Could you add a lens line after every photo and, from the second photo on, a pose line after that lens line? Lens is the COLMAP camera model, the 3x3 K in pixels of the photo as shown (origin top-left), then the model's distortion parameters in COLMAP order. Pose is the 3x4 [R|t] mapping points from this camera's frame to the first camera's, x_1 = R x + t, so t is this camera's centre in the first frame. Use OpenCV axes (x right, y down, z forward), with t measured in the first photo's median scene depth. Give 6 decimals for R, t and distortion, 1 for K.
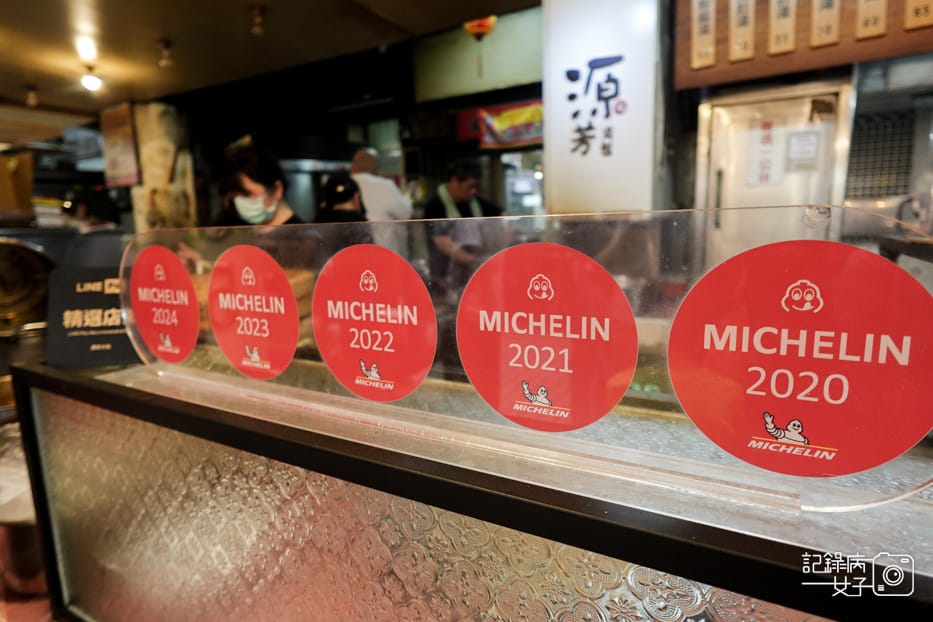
lens RADIAL K [[528.0, 0, 469.3], [0, 528.0, 317.1], [0, 0, 1]] dist [-0.000785, -0.000562]
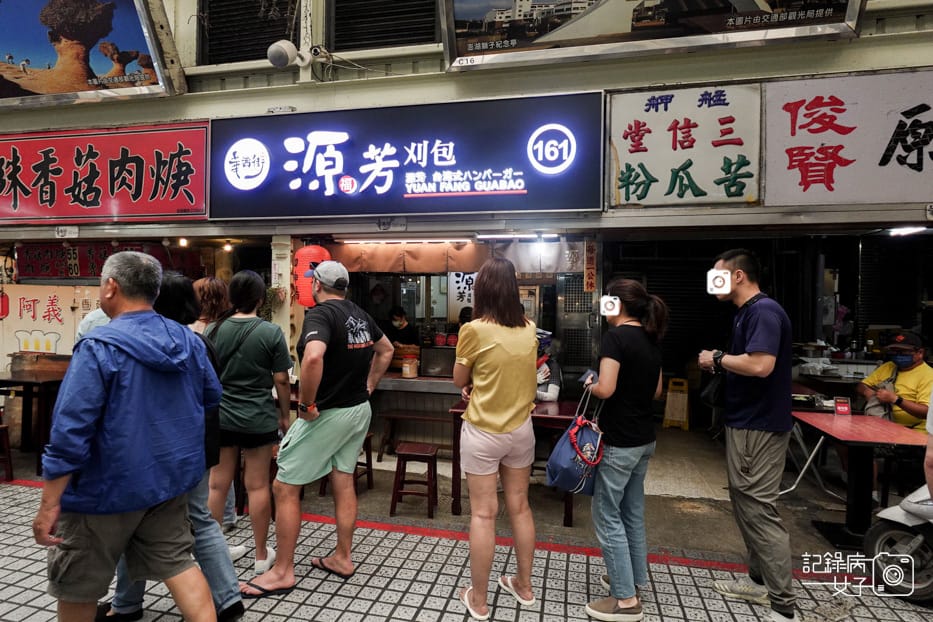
lens RADIAL K [[528.0, 0, 462.6], [0, 528.0, 315.2], [0, 0, 1]] dist [-0.000785, -0.000562]
pose [[0.956029, 0.034541, 0.291230, -0.638218], [0.010659, 0.988291, -0.152206, 0.217190], [-0.293078, 0.148618, 0.944467, -1.785617]]
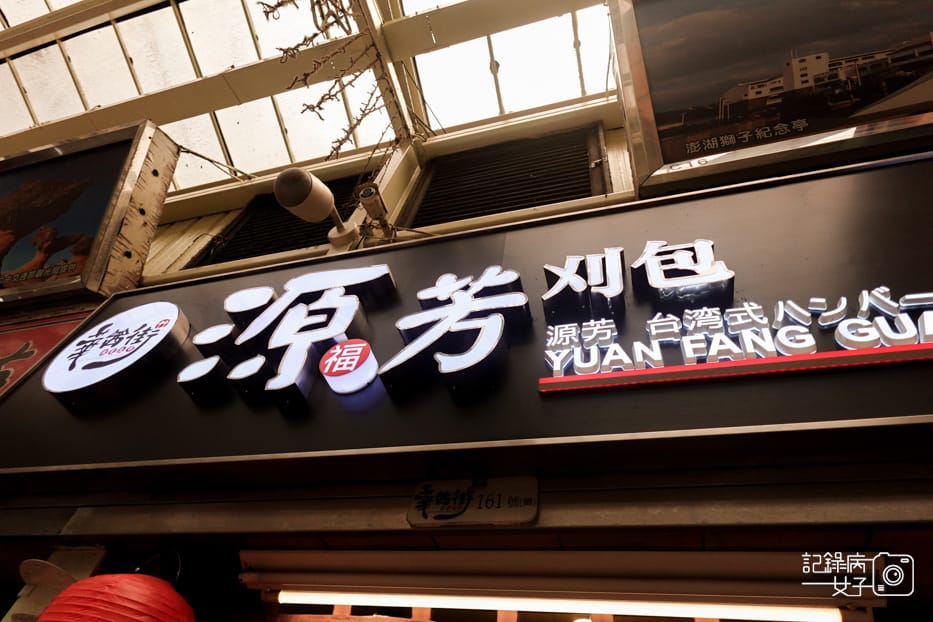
lens RADIAL K [[528.0, 0, 467.0], [0, 528.0, 309.7], [0, 0, 1]] dist [-0.000785, -0.000562]
pose [[0.957798, 0.286405, 0.024408, -0.430548], [-0.123592, 0.487002, -0.864612, -0.048061], [-0.259516, 0.825107, 0.501847, -0.489525]]
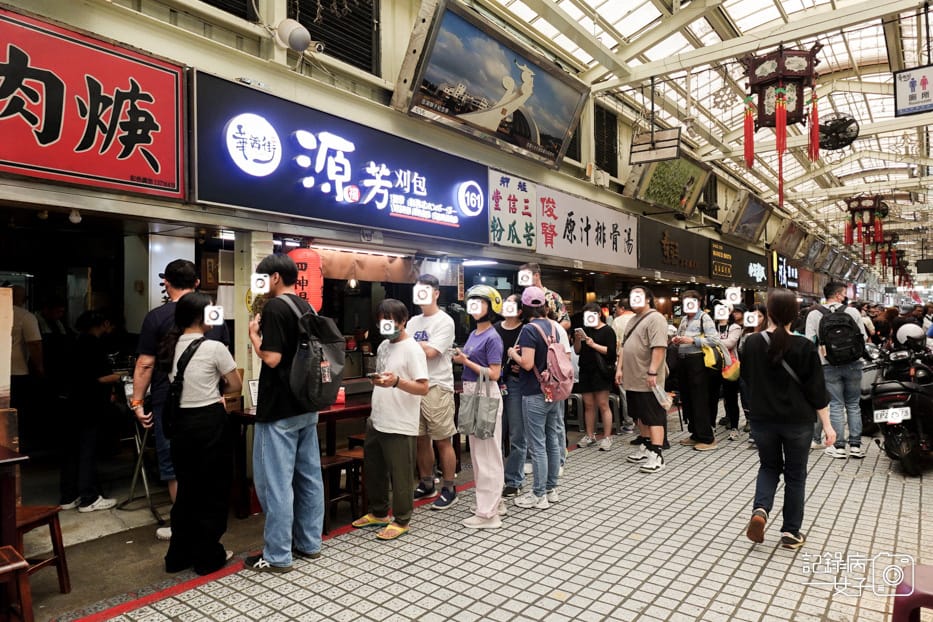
lens RADIAL K [[610.2, 0, 474.5], [0, 610.2, 312.2], [0, 0, 1]] dist [-0.008041, 0.000628]
pose [[0.131560, 0.030750, 0.990831, -2.399281], [0.168503, 0.984279, -0.052920, 0.095752], [-0.976882, 0.173921, 0.124310, -0.723605]]
